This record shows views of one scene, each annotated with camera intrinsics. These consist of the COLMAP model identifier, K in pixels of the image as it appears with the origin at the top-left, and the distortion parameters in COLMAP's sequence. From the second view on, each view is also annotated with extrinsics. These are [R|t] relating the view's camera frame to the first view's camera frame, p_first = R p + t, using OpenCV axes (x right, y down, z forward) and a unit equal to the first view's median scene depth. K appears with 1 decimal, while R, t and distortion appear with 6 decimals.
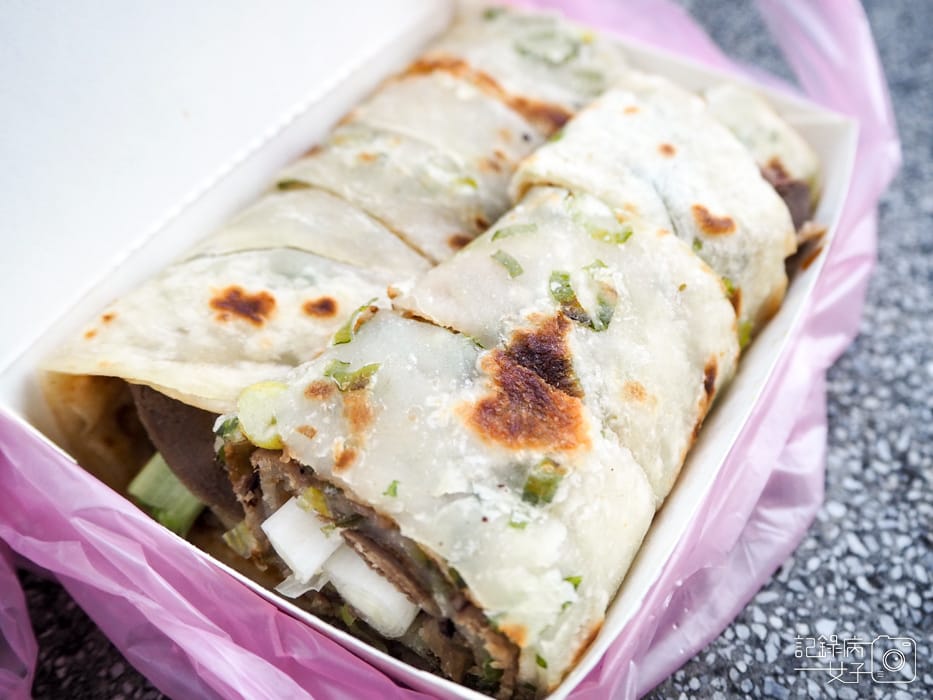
lens RADIAL K [[988.6, 0, 466.5], [0, 988.6, 350.0], [0, 0, 1]] dist [0.008539, 0.002582]
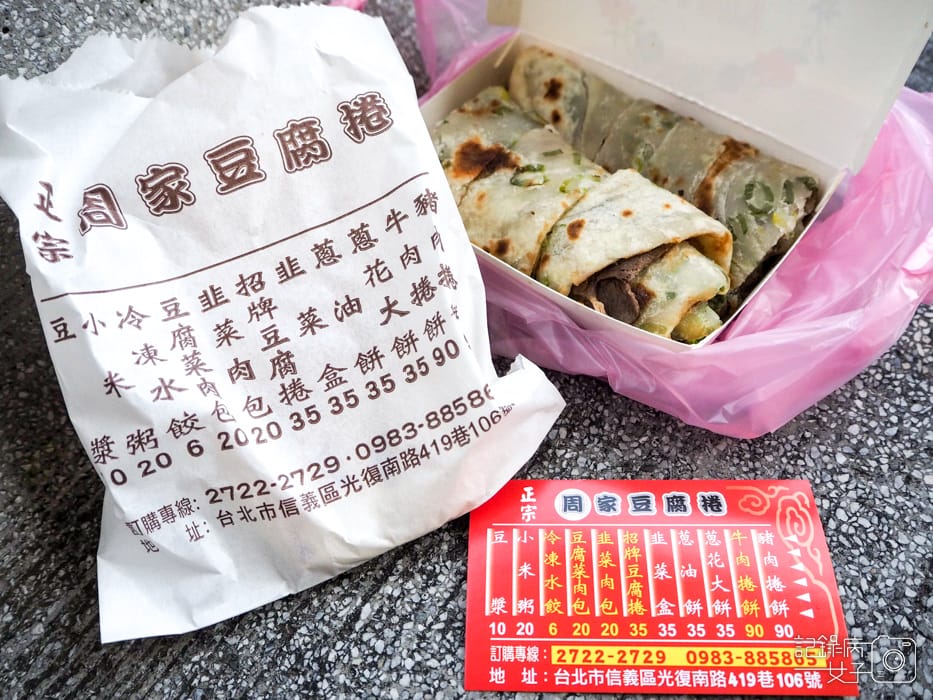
lens RADIAL K [[793.2, 0, 466.5], [0, 793.2, 350.0], [0, 0, 1]] dist [-0.007553, -0.002758]
pose [[-0.171929, 0.797443, -0.578381, 1.409393], [-0.703367, 0.311701, 0.638840, -0.921399], [0.689721, 0.516649, 0.507305, 0.222718]]
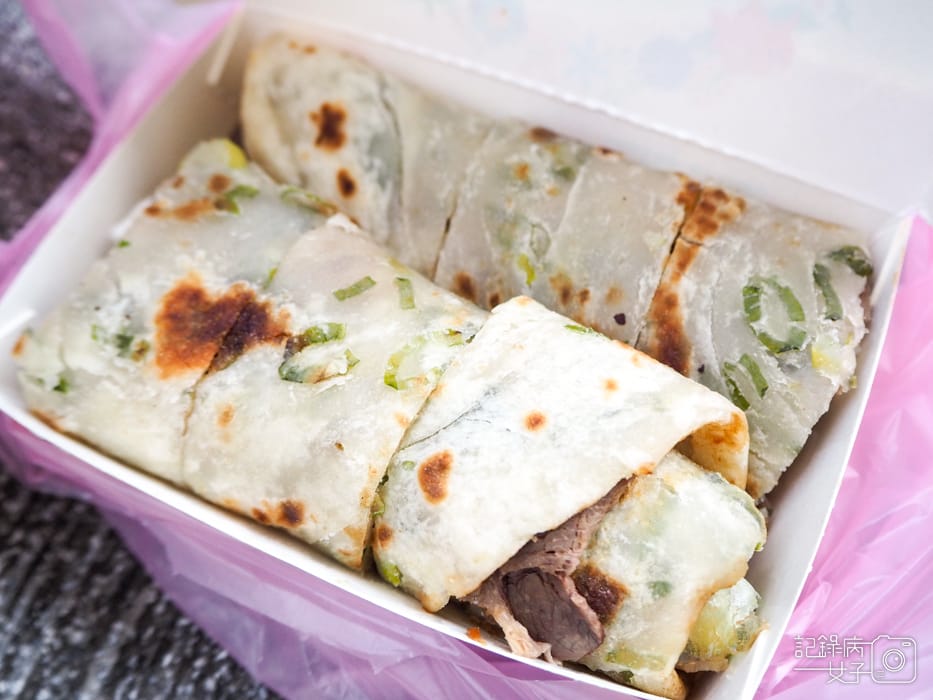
lens RADIAL K [[988.6, 0, 466.5], [0, 988.6, 350.0], [0, 0, 1]] dist [0.008539, 0.002582]
pose [[0.087322, 0.847612, -0.523382, 0.651268], [-0.723498, 0.415117, 0.551569, -0.720466], [0.684781, 0.330502, 0.649494, 0.429156]]
